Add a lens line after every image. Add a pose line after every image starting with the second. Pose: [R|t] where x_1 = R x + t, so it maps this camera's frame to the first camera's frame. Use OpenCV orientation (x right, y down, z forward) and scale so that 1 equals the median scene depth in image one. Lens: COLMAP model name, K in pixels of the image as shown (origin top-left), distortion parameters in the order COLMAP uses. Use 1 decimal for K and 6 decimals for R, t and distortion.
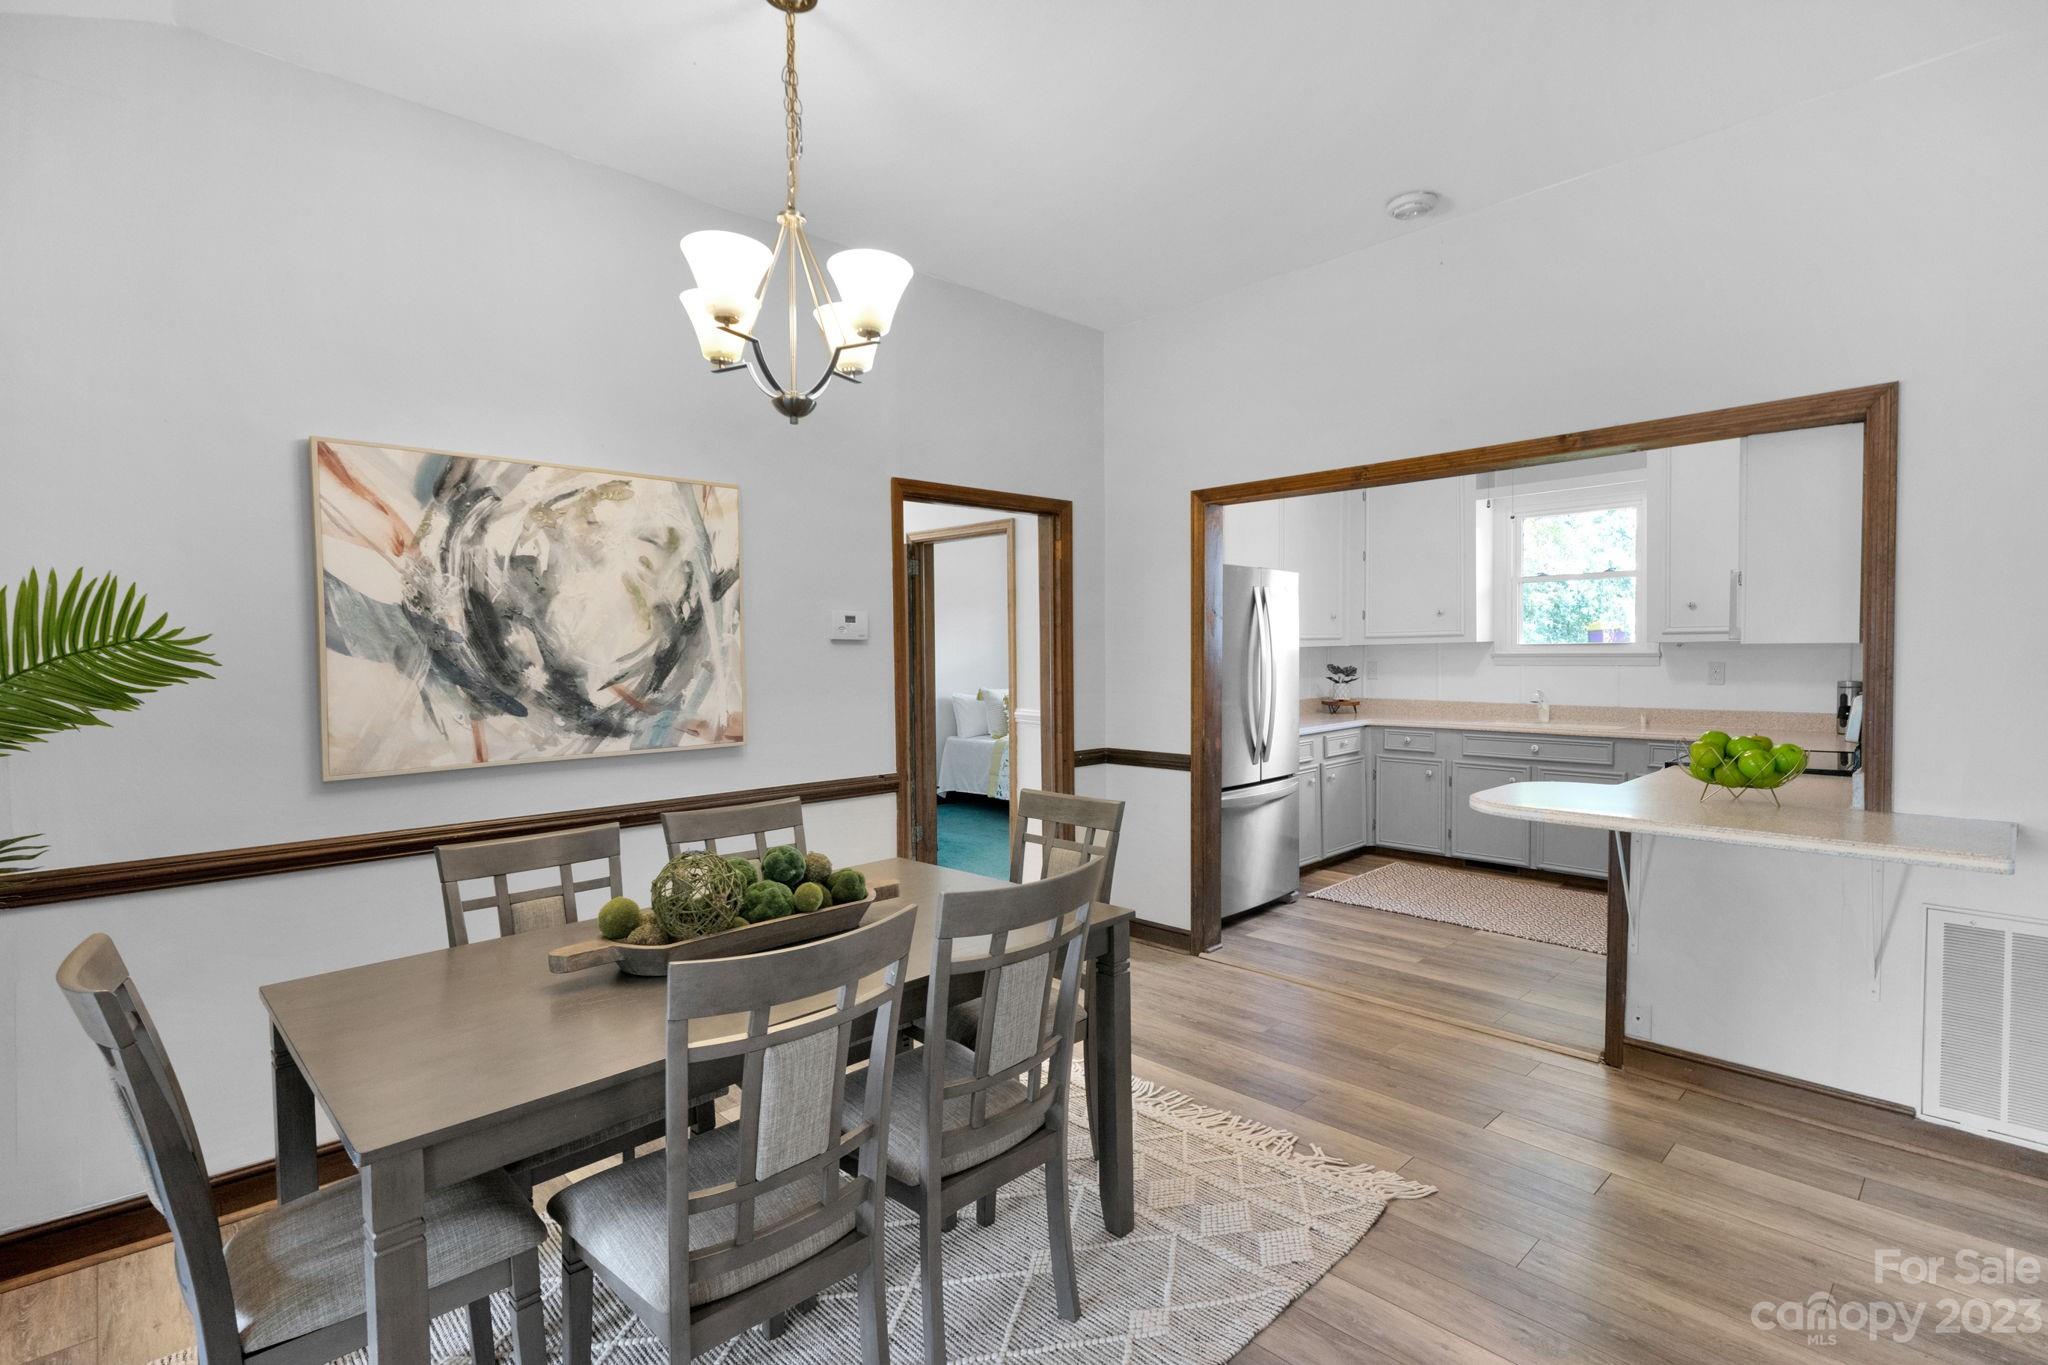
lens RADIAL K [[983.4, 0, 1024.0], [0, 983.4, 682.5], [0, 0, 1]] dist [0.000252, 0.000121]
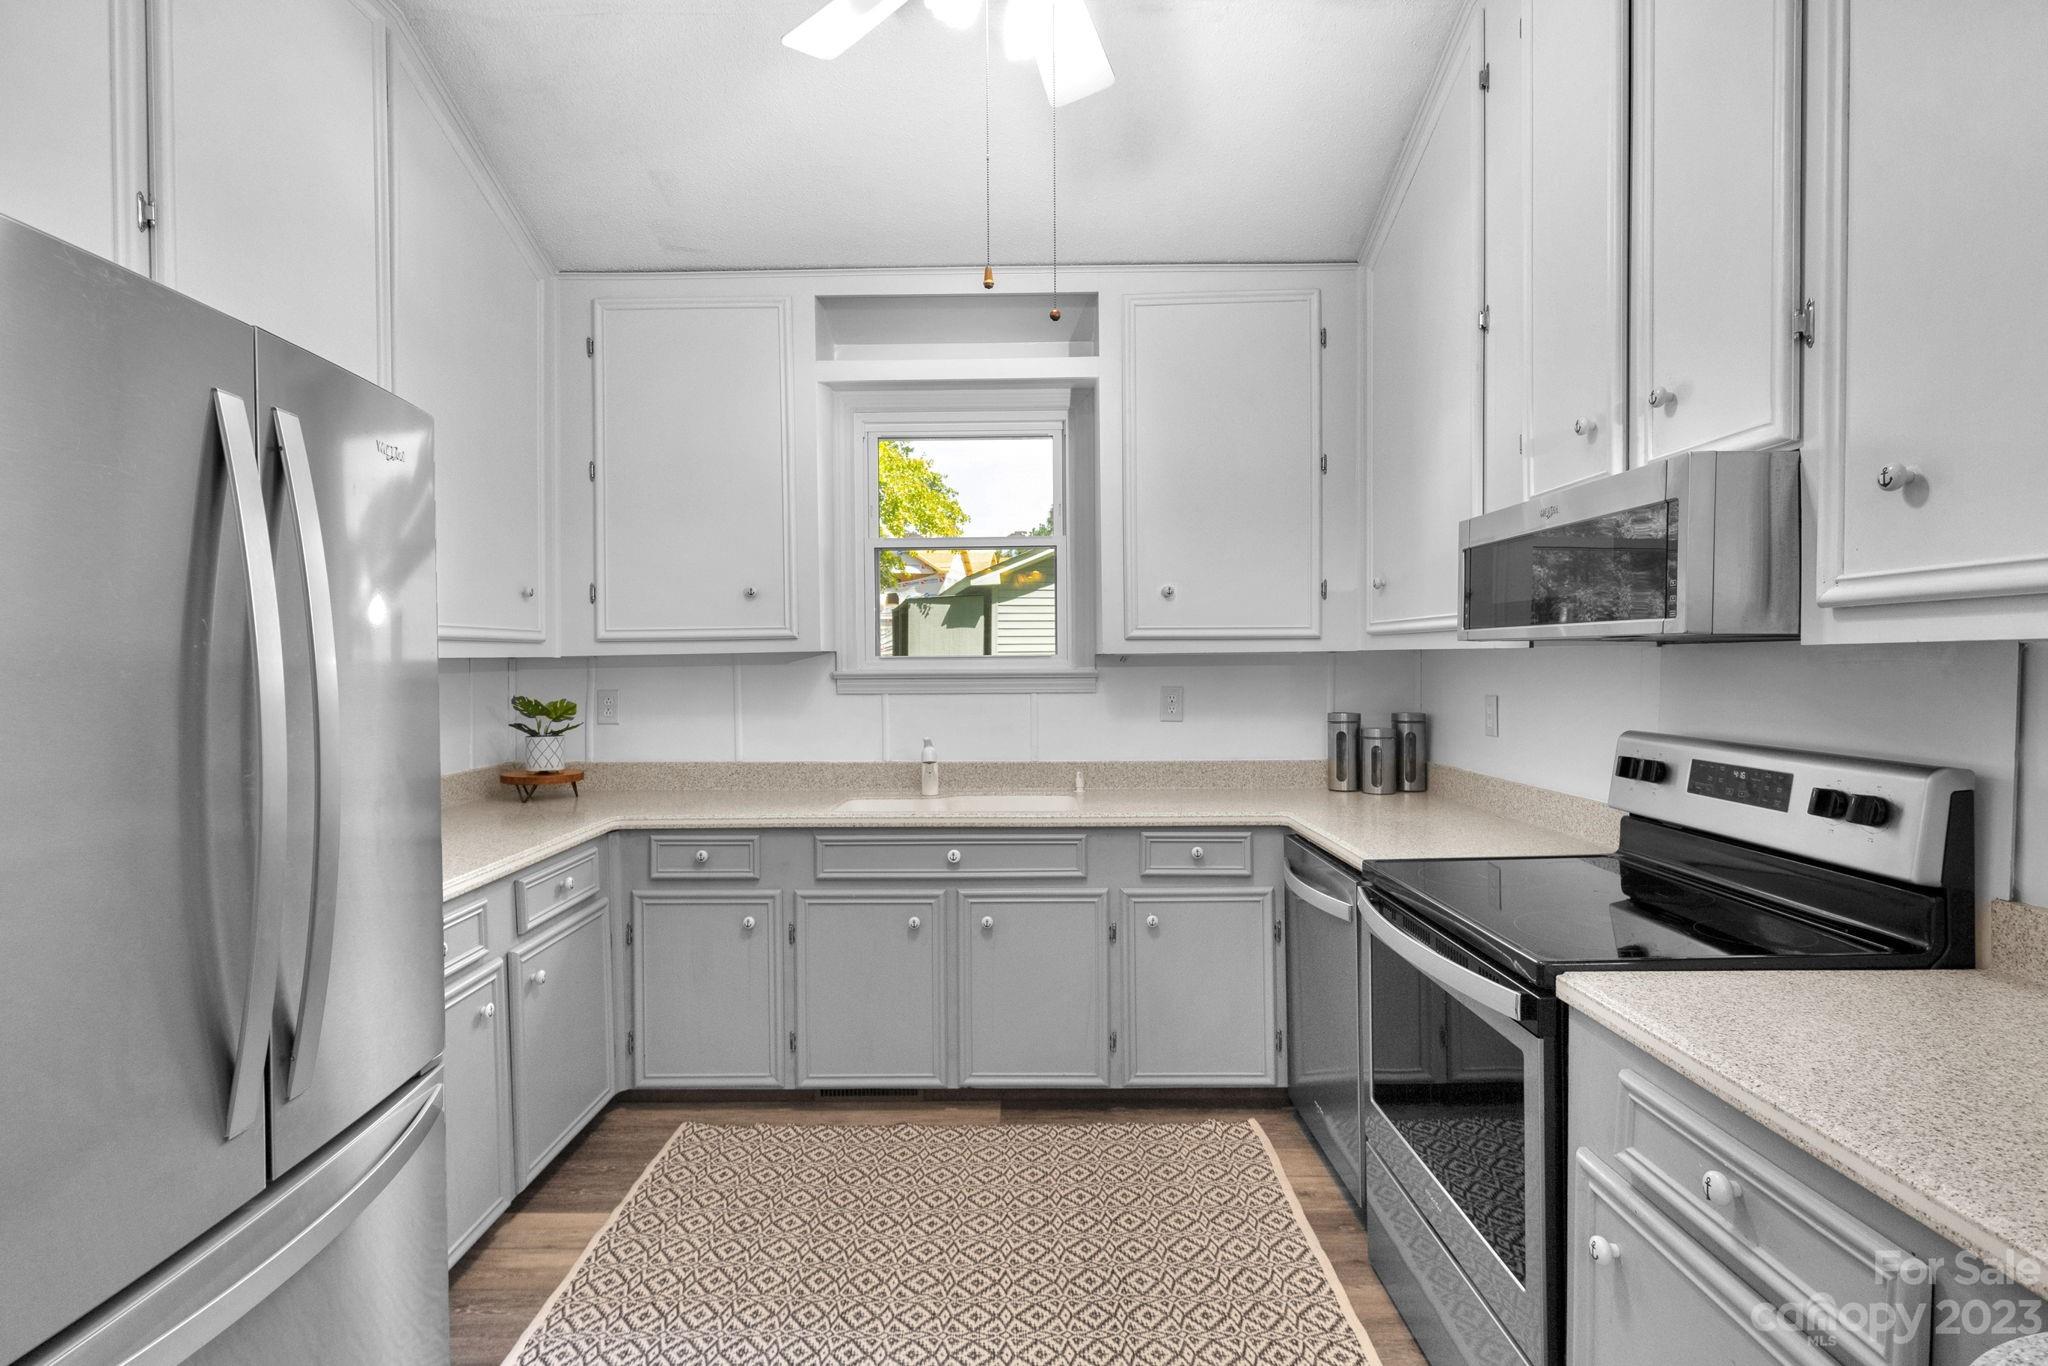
lens RADIAL K [[983.4, 0, 1024.0], [0, 983.4, 683.0], [0, 0, 1]] dist [0.000252, 0.000121]
pose [[0.699047, -0.007696, 0.715034, 0.162976], [0.022781, 0.999674, -0.011512, -0.015933], [-0.714713, 0.024336, 0.698995, 0.562751]]
